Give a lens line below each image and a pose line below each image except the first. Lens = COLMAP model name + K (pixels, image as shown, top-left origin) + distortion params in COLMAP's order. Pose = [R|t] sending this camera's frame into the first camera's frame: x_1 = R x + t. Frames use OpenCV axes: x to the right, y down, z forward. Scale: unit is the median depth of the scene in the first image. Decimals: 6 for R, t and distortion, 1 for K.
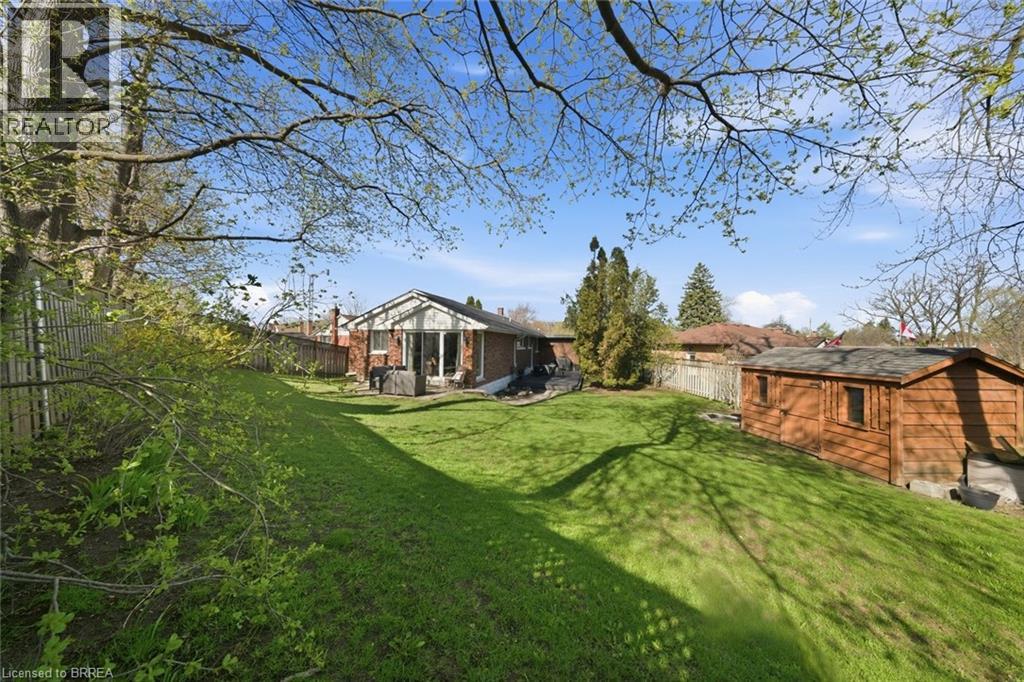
lens RADIAL K [[304.6, 0, 510.2], [0, 304.6, 342.5], [0, 0, 1]] dist [0.000381, -0.000402]
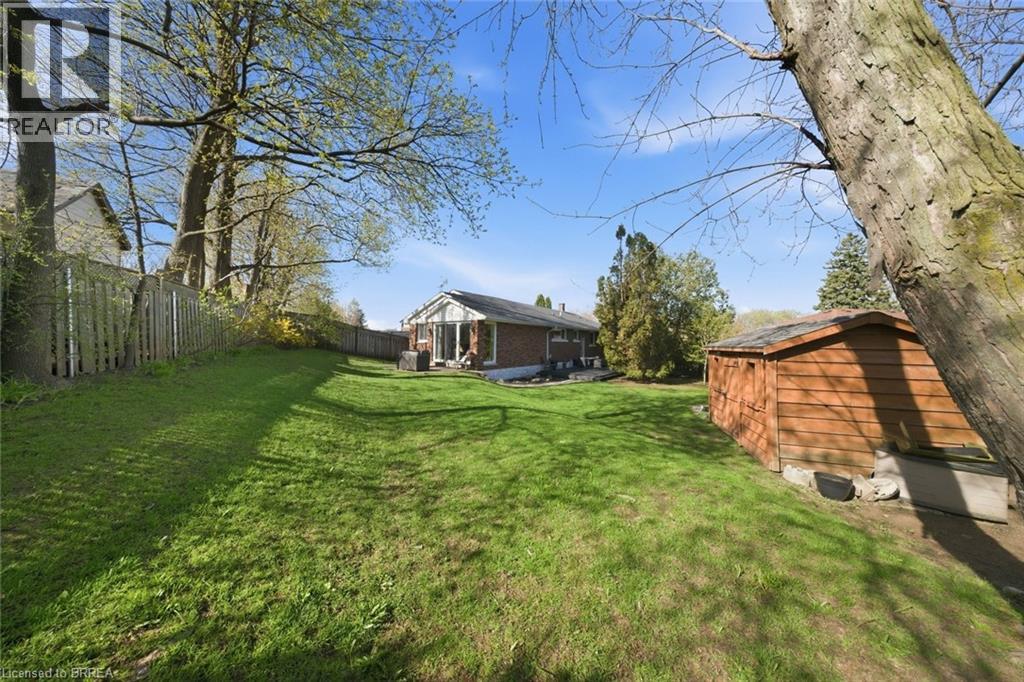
lens RADIAL K [[304.6, 0, 505.0], [0, 304.6, 336.6], [0, 0, 1]] dist [0.000381, -0.000402]
pose [[0.929501, -0.008620, -0.368720, 0.387575], [0.000999, 0.999782, -0.020855, 0.043615], [0.368819, 0.019016, 0.929307, -0.053155]]
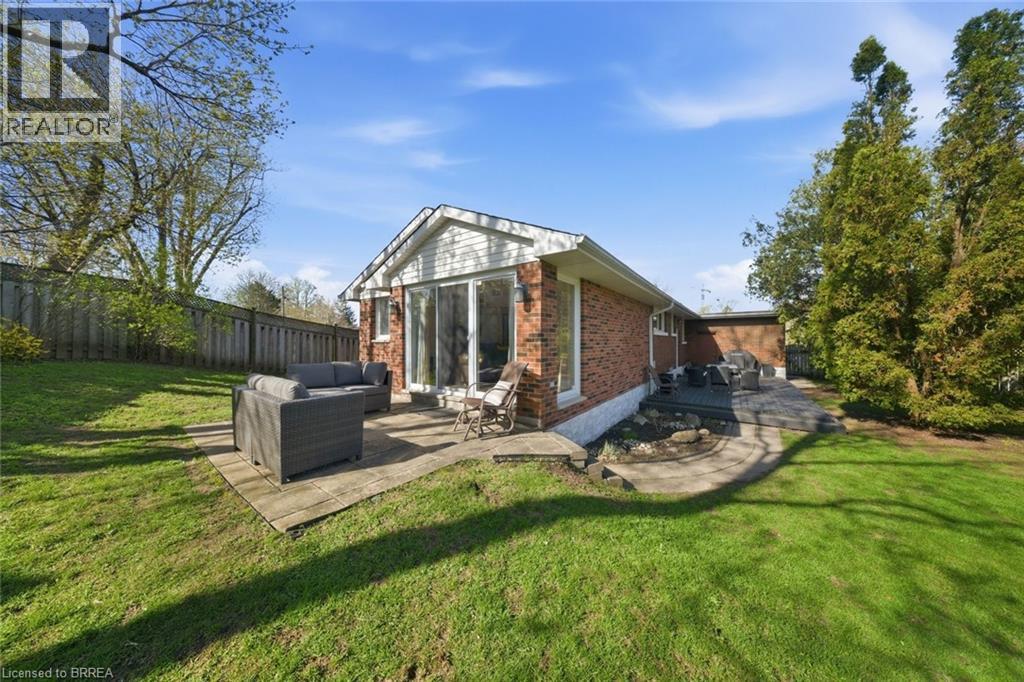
lens RADIAL K [[304.6, 0, 509.8], [0, 304.6, 339.6], [0, 0, 1]] dist [0.000381, -0.000402]
pose [[0.932856, -0.019774, -0.359706, -0.030052], [0.017633, 0.999802, -0.009232, 0.048813], [0.359818, 0.002270, 0.933020, 0.625415]]
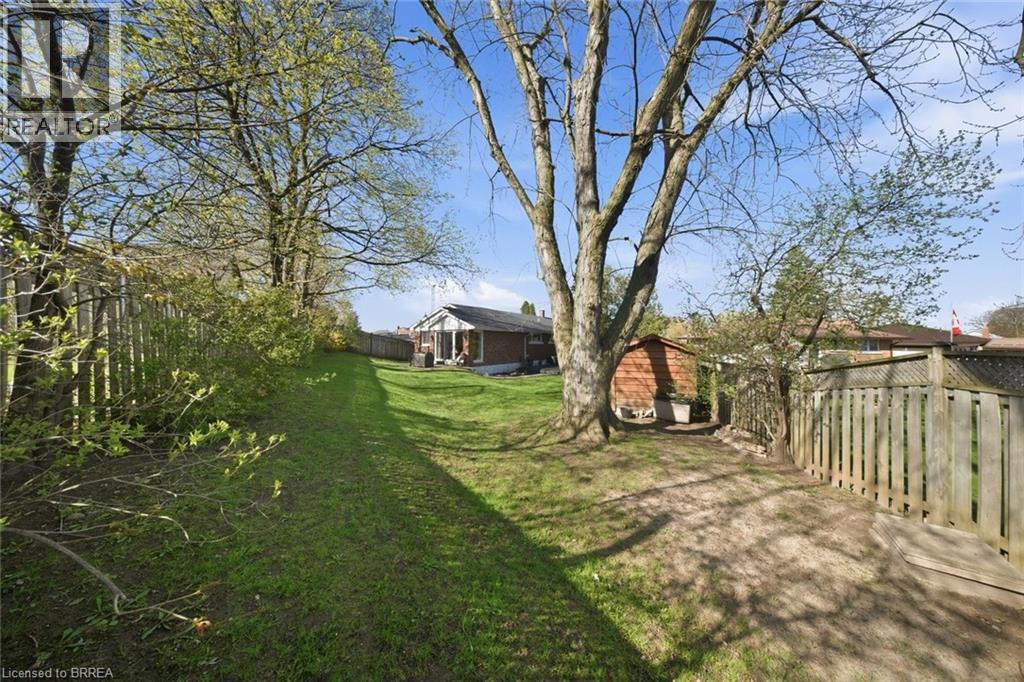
lens RADIAL K [[304.6, 0, 508.3], [0, 304.6, 343.3], [0, 0, 1]] dist [0.000381, -0.000402]
pose [[0.940547, -0.008896, -0.339546, 0.575127], [0.010067, 0.999948, 0.001689, 0.027473], [0.339513, -0.005007, 0.940588, -0.397182]]
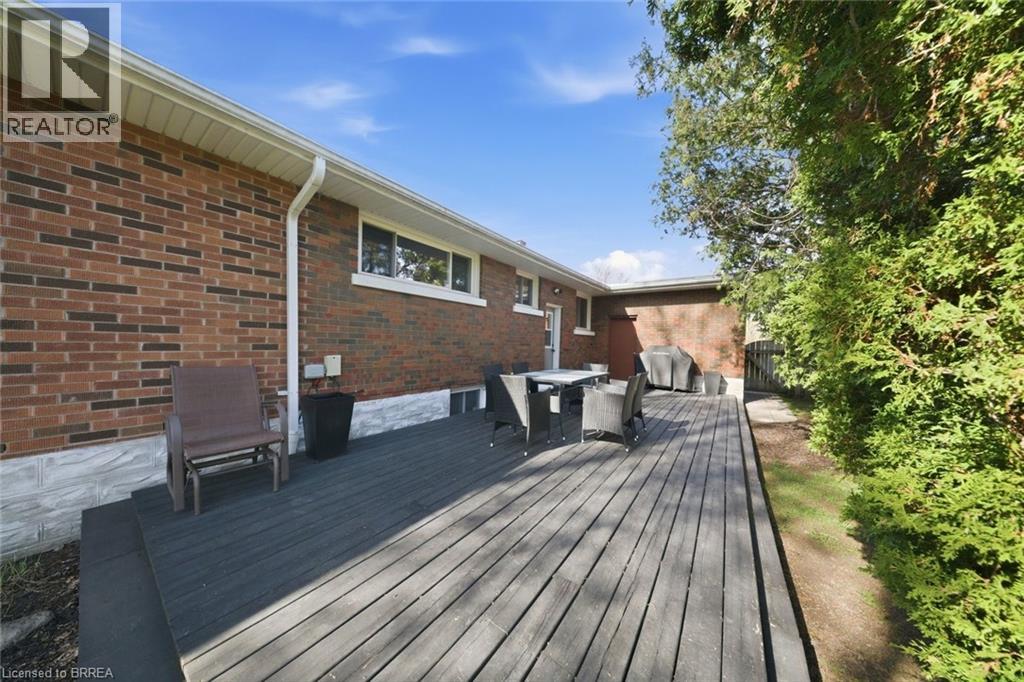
lens RADIAL K [[304.6, 0, 509.3], [0, 304.6, 345.6], [0, 0, 1]] dist [0.000381, -0.000402]
pose [[0.938860, 0.003366, -0.344283, 0.260138], [0.002029, 0.999881, 0.015308, 0.080625], [0.344294, -0.015071, 0.938741, 1.256894]]
